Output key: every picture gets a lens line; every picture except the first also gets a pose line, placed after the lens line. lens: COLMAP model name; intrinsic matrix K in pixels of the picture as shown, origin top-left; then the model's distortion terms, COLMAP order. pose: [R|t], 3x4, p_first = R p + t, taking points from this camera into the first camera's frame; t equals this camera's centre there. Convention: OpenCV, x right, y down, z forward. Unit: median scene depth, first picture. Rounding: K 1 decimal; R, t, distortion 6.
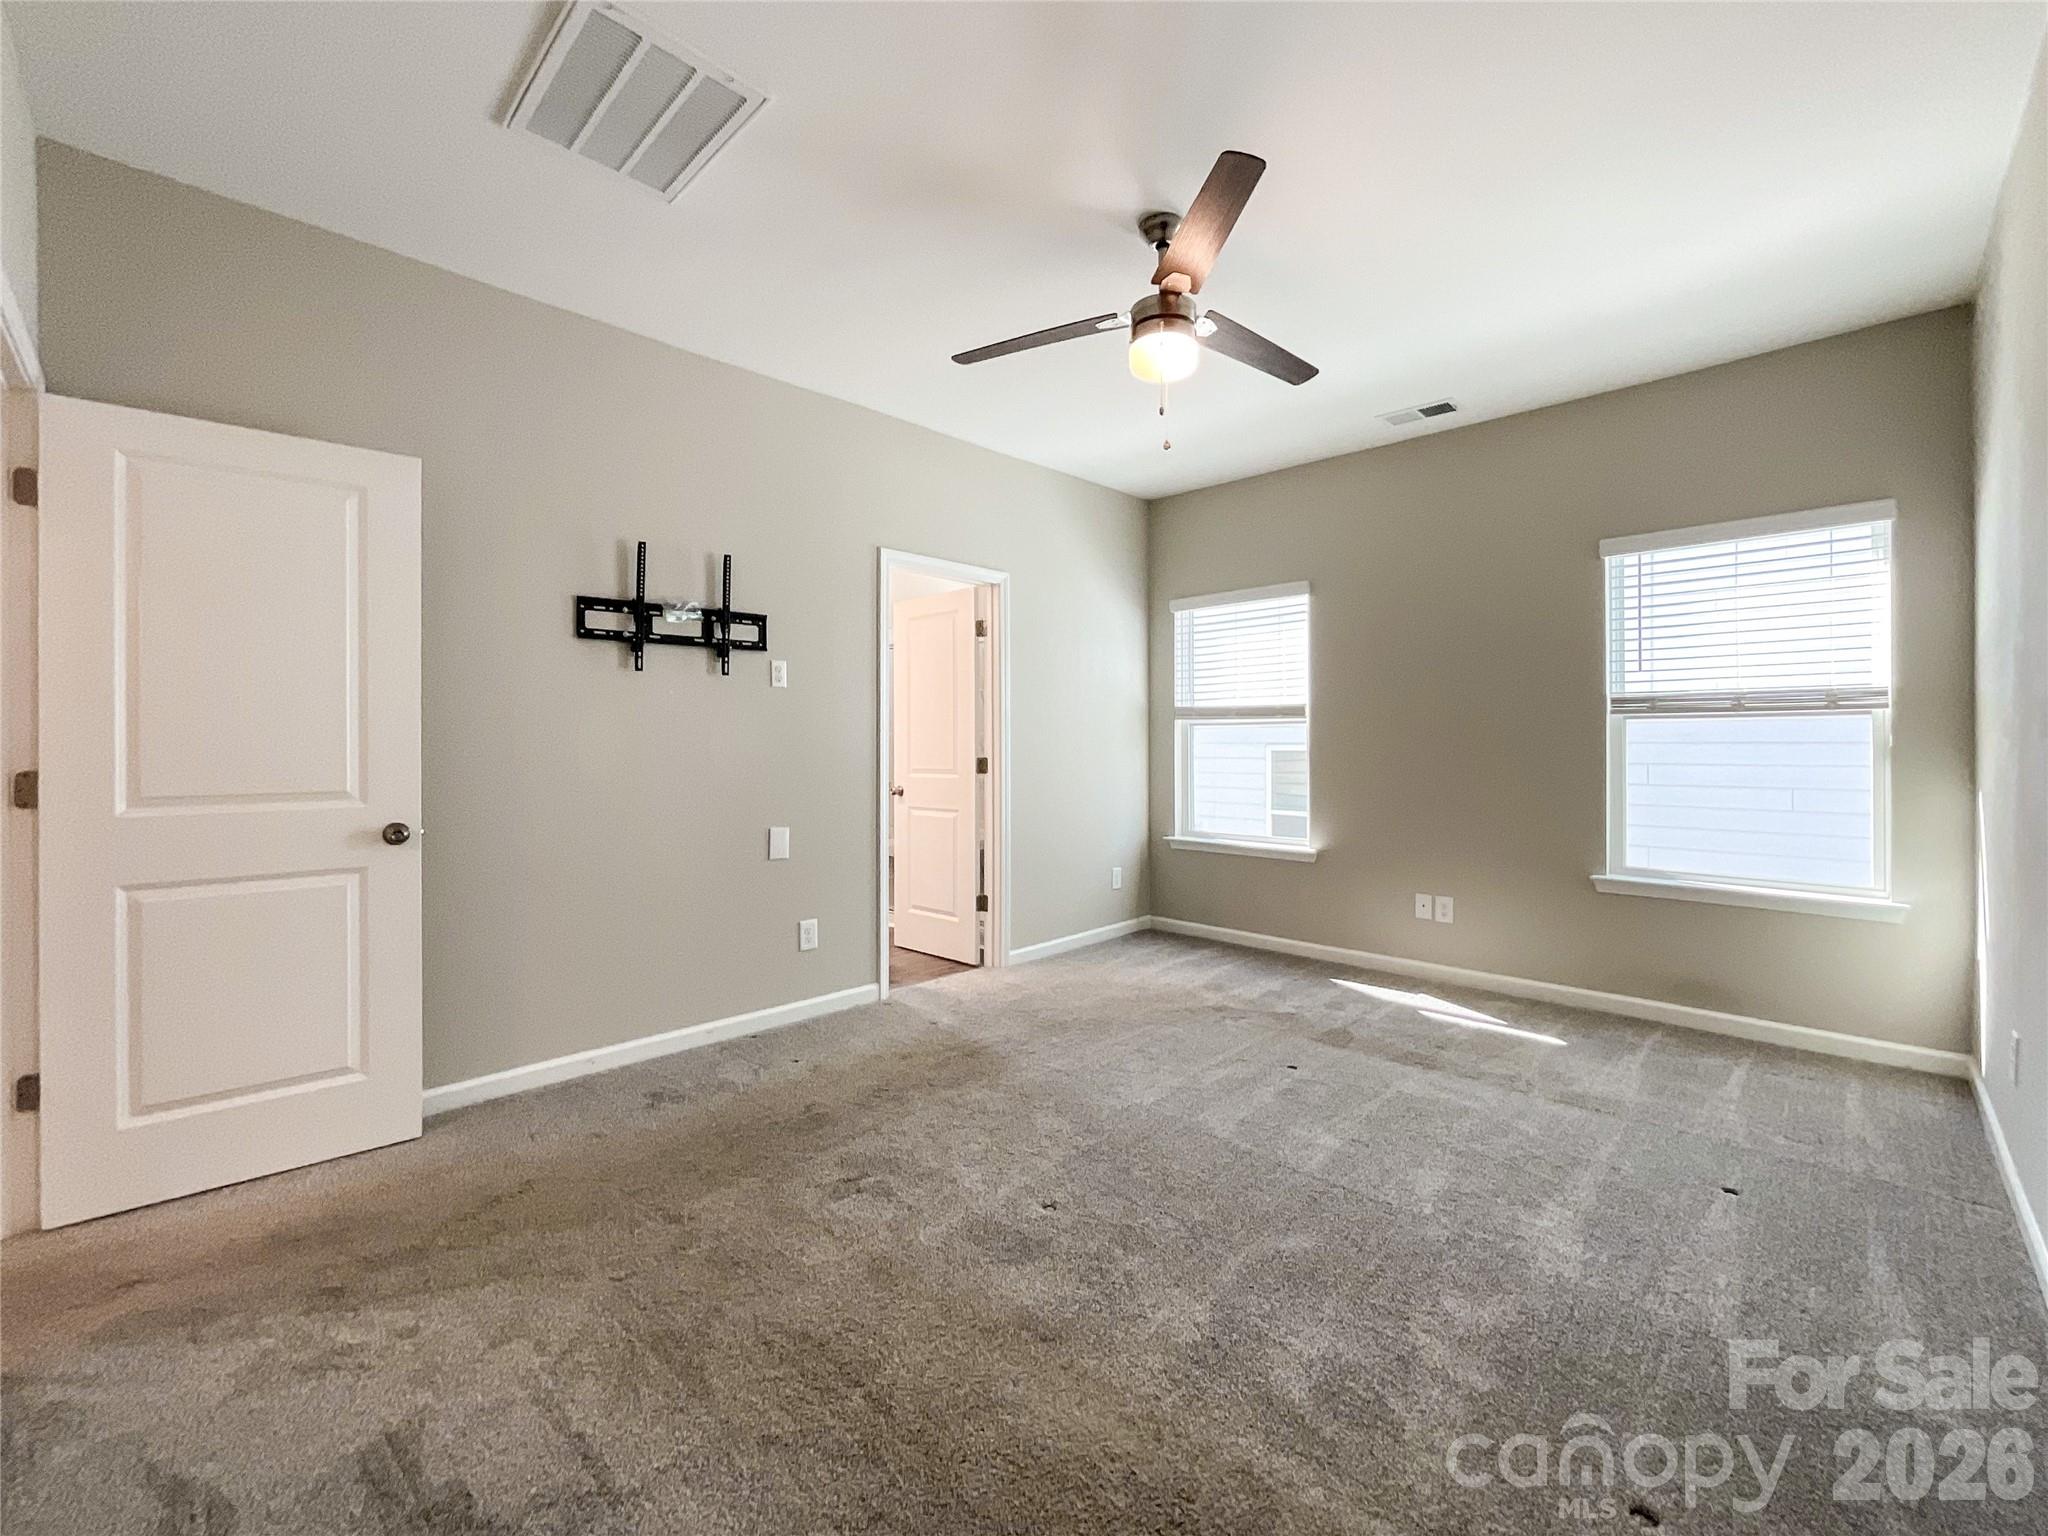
lens RADIAL K [[849.7, 0, 1013.8], [0, 849.7, 757.4], [0, 0, 1]] dist [-0.012667, 0.004696]
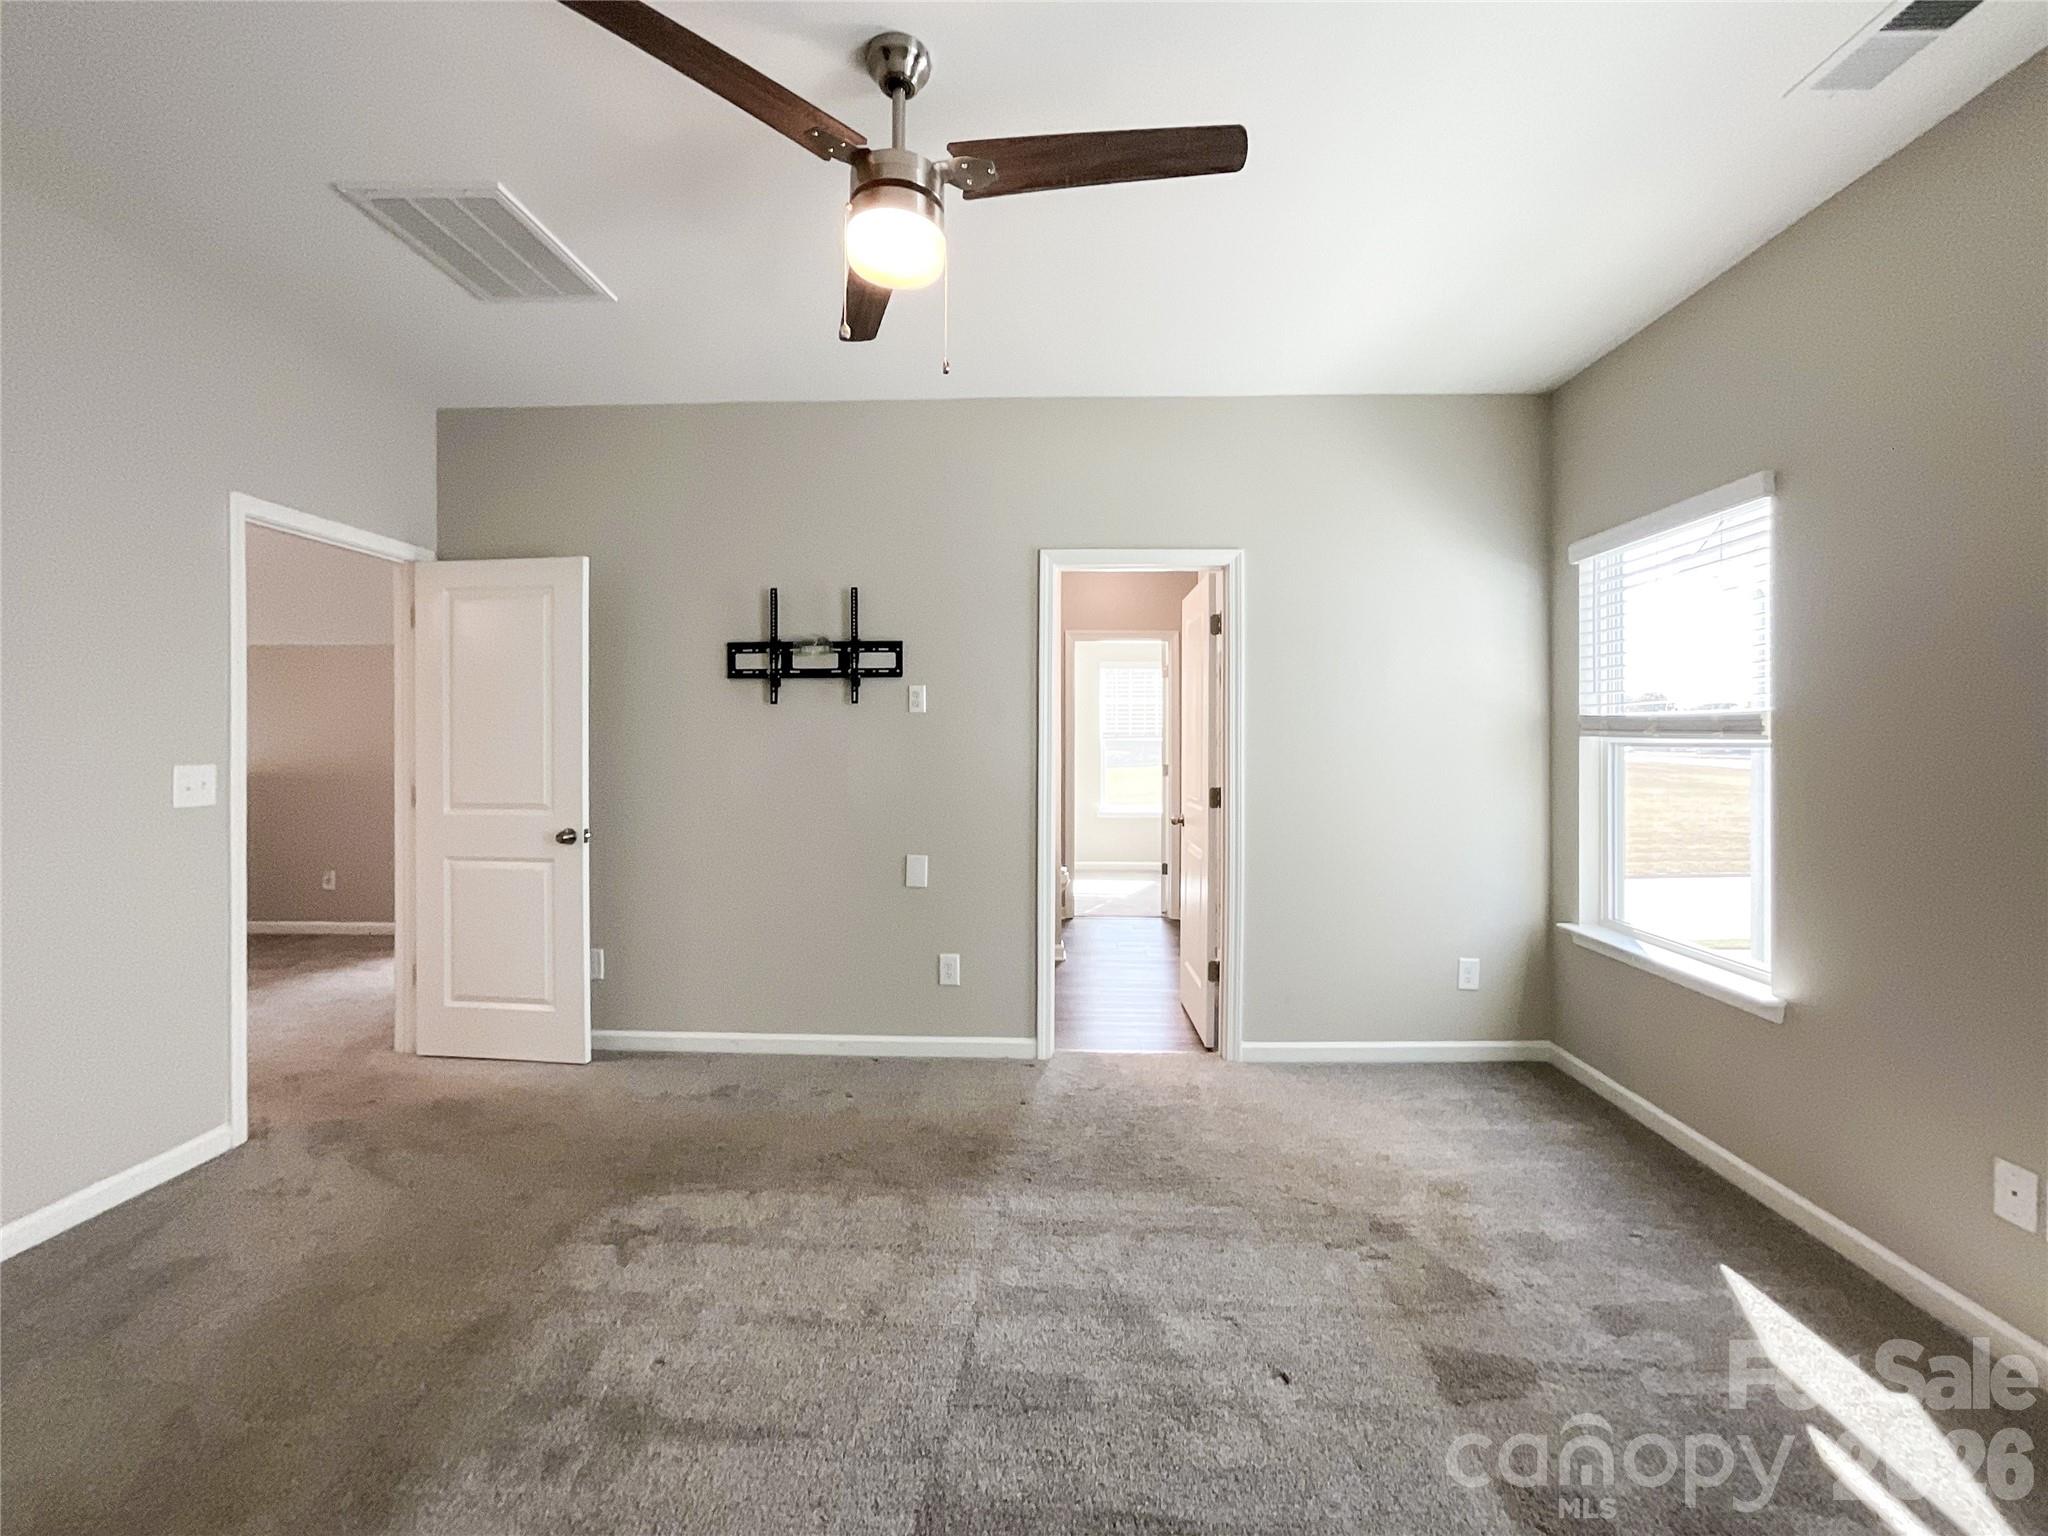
lens RADIAL K [[849.7, 0, 1029.3], [0, 849.7, 750.3], [0, 0, 1]] dist [-0.012667, 0.004696]
pose [[0.684954, 0.013933, -0.728453, 0.541830], [-0.015207, 0.999873, 0.004826, -0.046396], [0.728427, 0.007772, 0.685079, 0.430836]]
